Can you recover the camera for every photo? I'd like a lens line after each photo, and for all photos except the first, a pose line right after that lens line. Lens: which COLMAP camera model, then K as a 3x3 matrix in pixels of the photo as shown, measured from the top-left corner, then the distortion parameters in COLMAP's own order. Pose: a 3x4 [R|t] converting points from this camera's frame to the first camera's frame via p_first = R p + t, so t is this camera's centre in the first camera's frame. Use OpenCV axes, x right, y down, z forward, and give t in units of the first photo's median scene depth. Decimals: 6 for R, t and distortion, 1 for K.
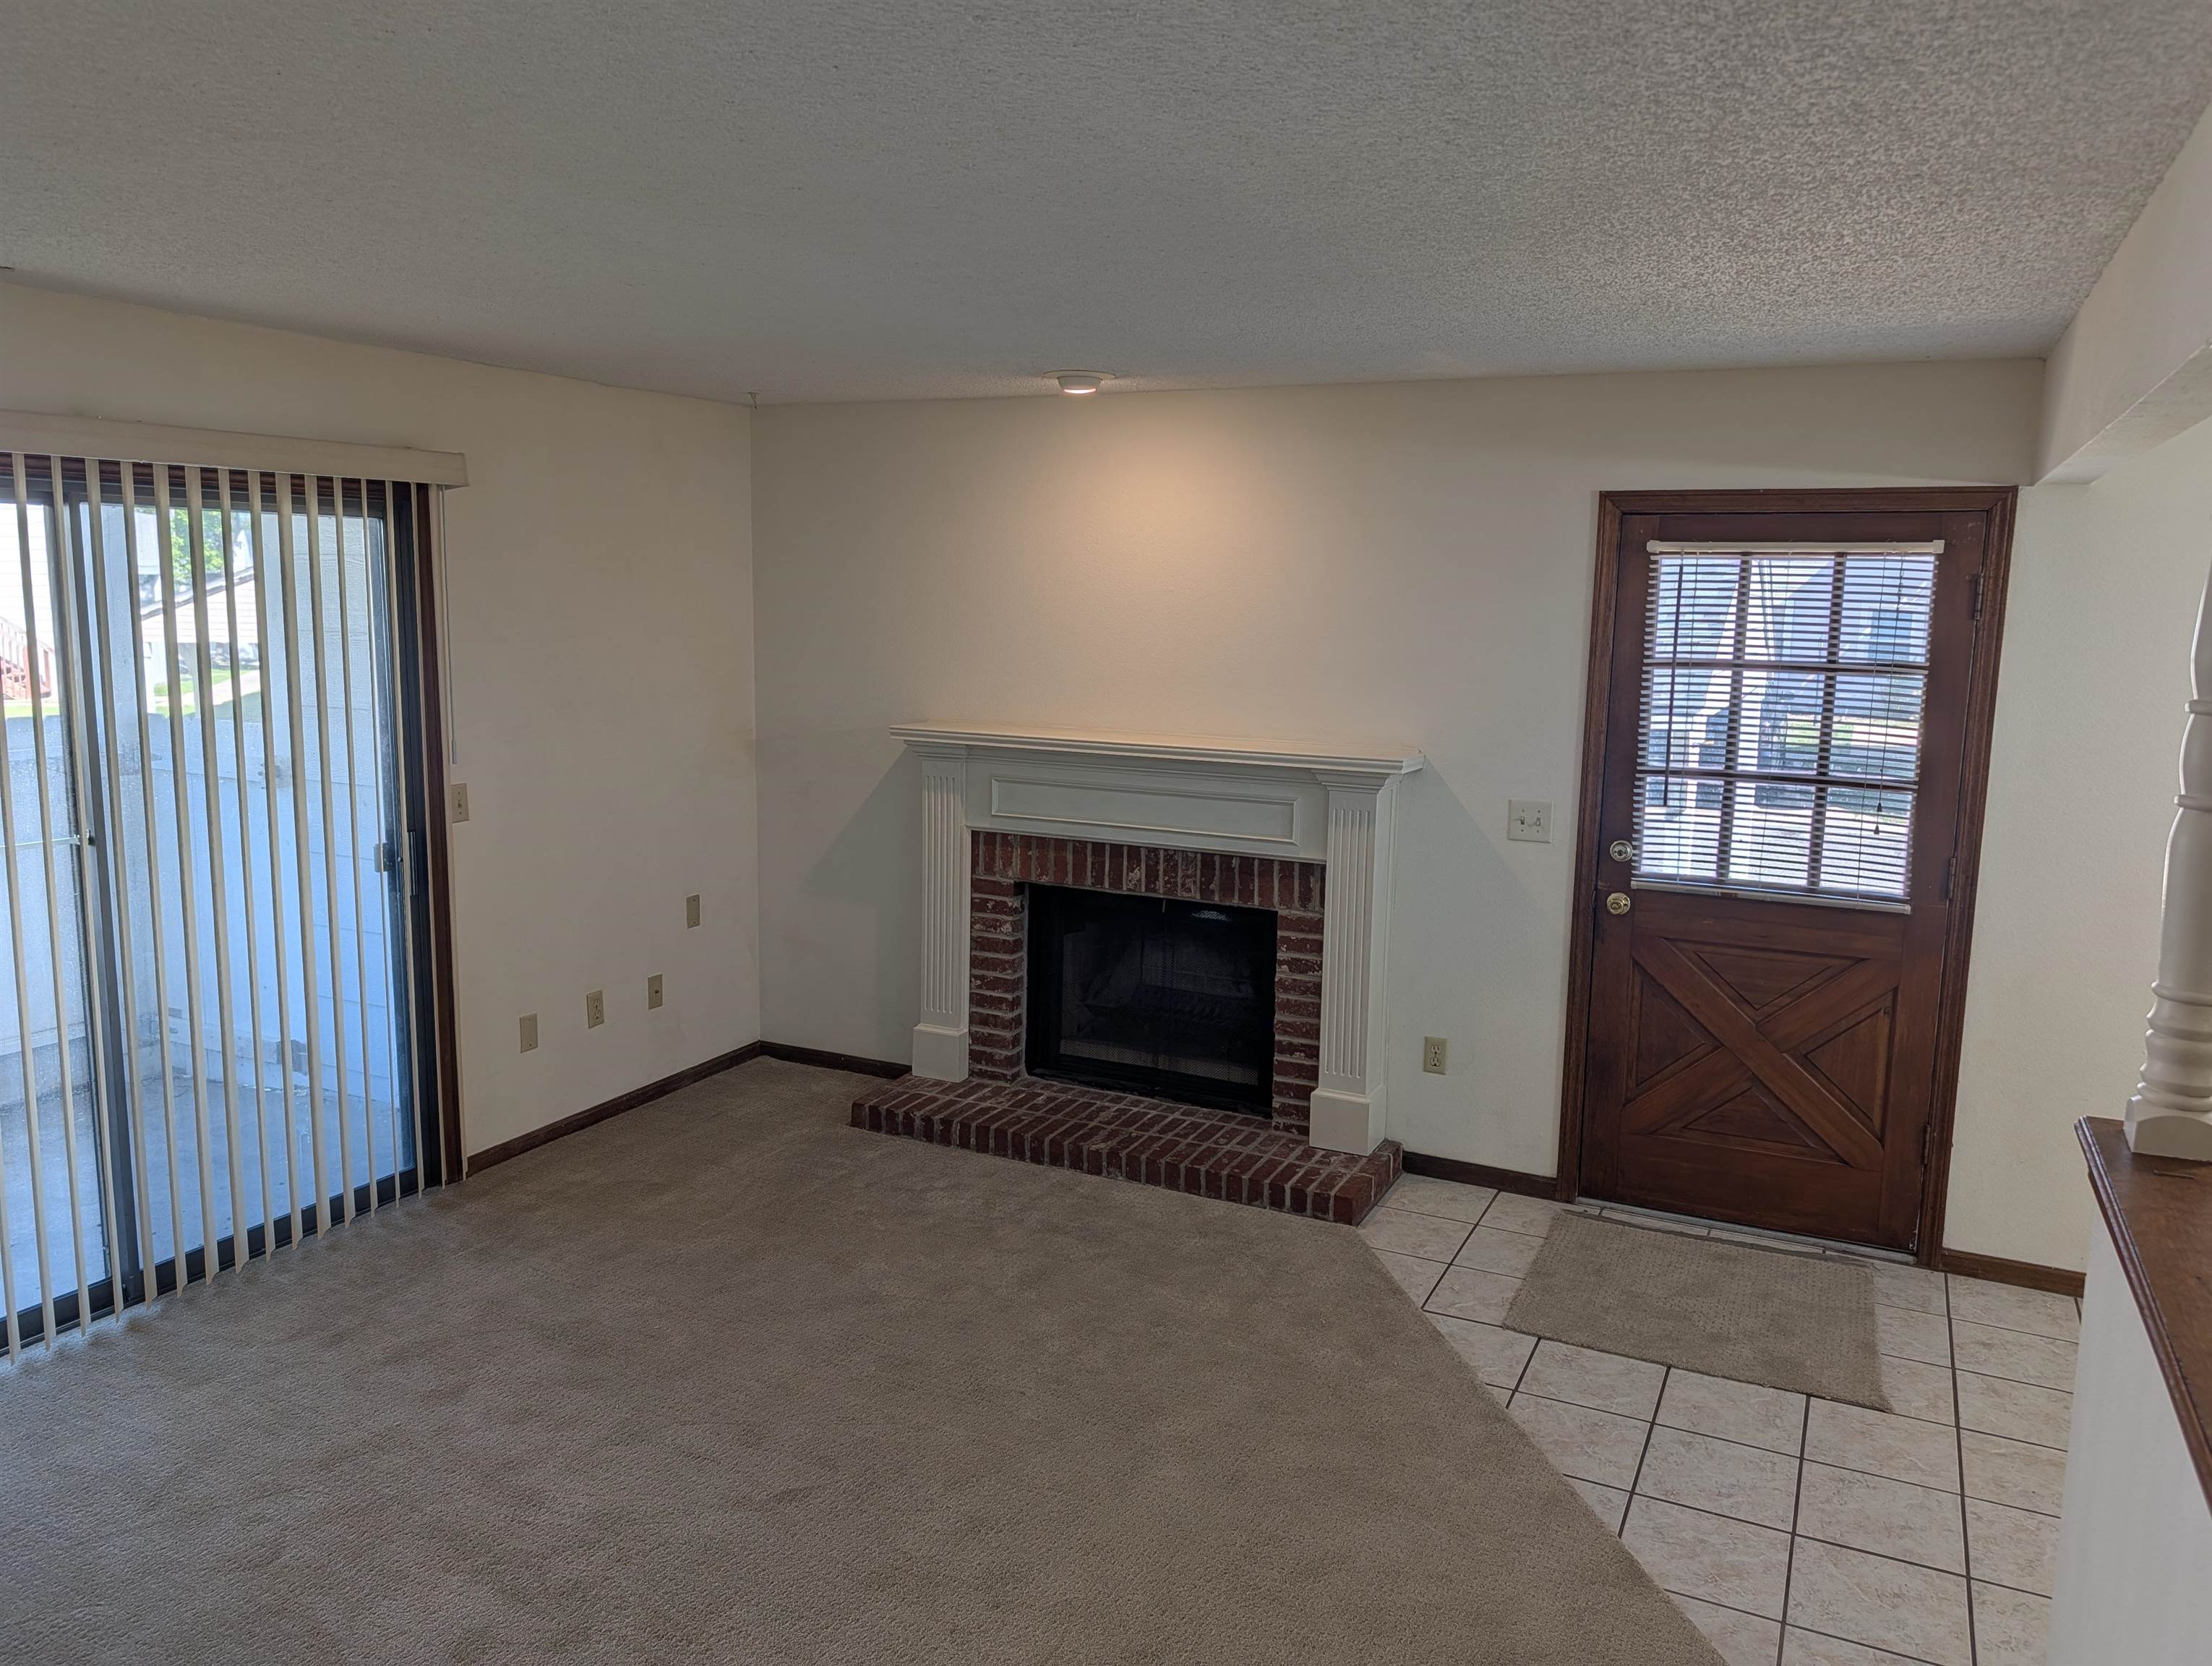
lens RADIAL K [[1617.0, 0, 1104.6], [0, 1617.0, 825.3], [0, 0, 1]] dist [0.007926, 0.004605]
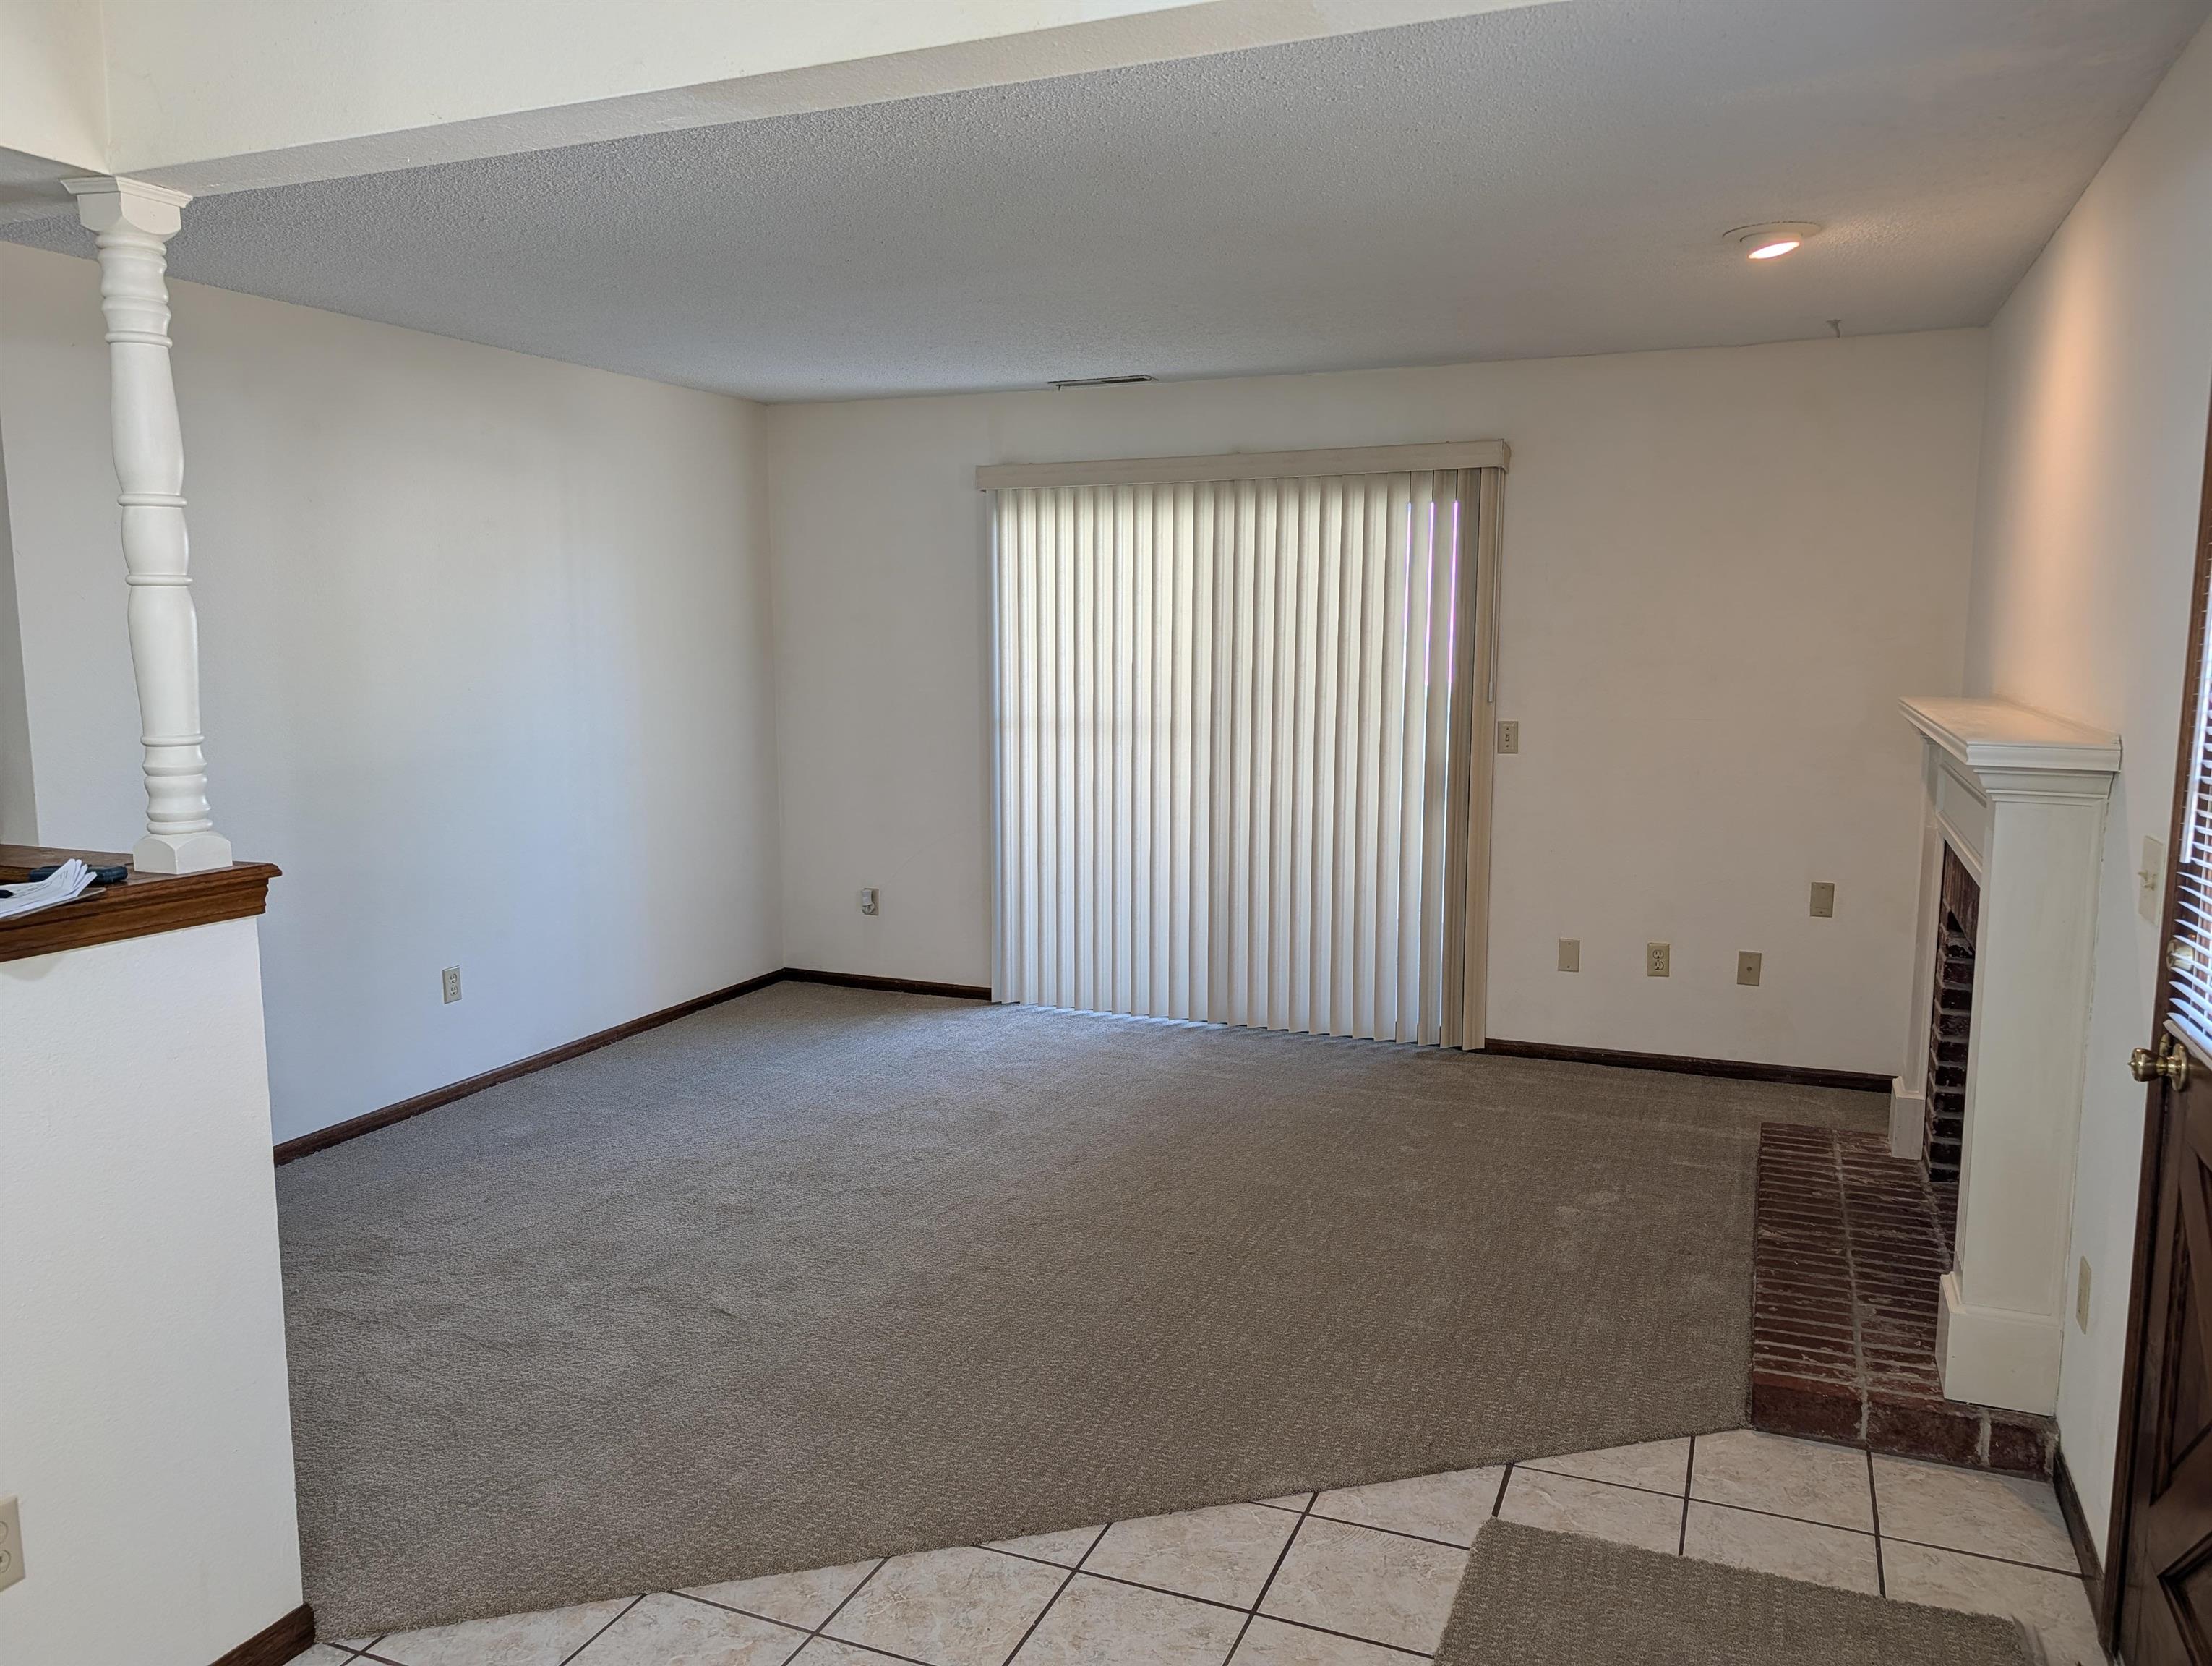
lens RADIAL K [[1617.0, 0, 1098.8], [0, 1617.0, 833.7], [0, 0, 1]] dist [0.007926, 0.004605]
pose [[0.056150, 0.116541, -0.991597, 0.857685], [-0.151324, 0.982684, 0.106925, -0.027321], [0.986888, 0.144048, 0.072813, 0.714214]]
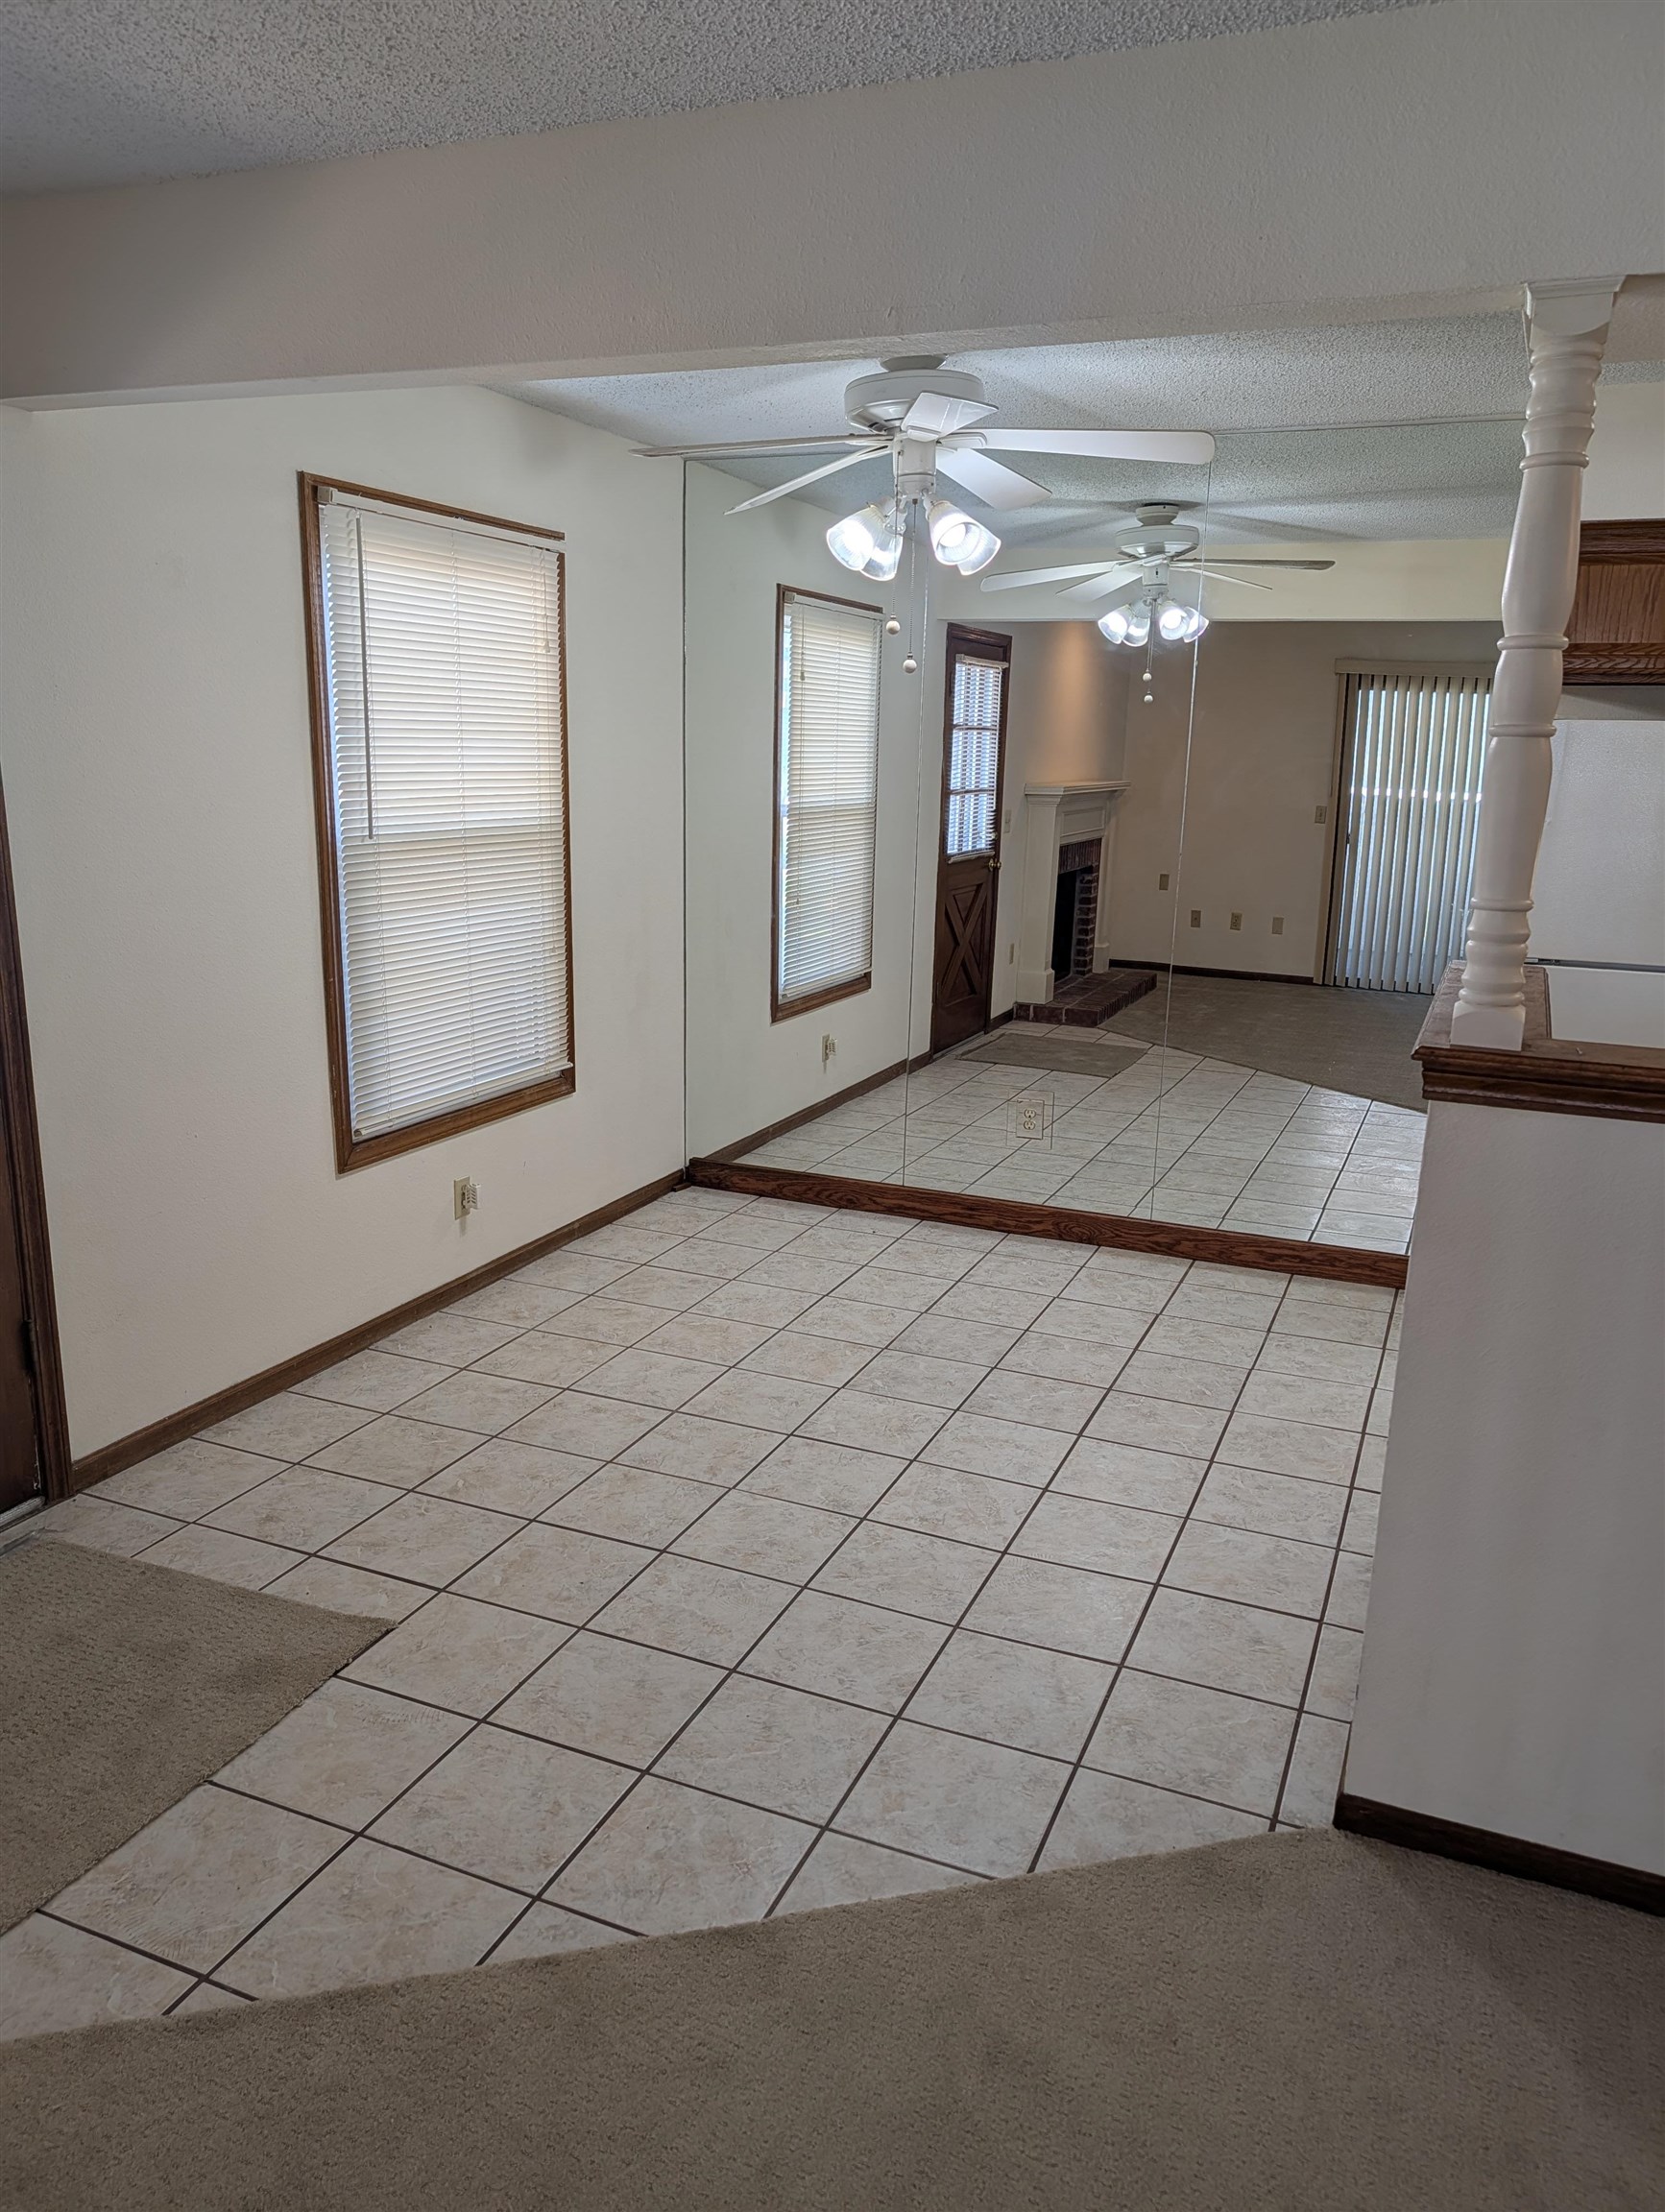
lens RADIAL K [[1620.1, 0, 816.4], [0, 1620.1, 1100.8], [0, 0, 1]] dist [0.013941, 0.000864]
pose [[-0.046780, -0.242217, 0.969094, -0.205605], [0.124859, 0.961129, 0.246254, -0.049296], [-0.991071, 0.132520, -0.014719, 0.673949]]
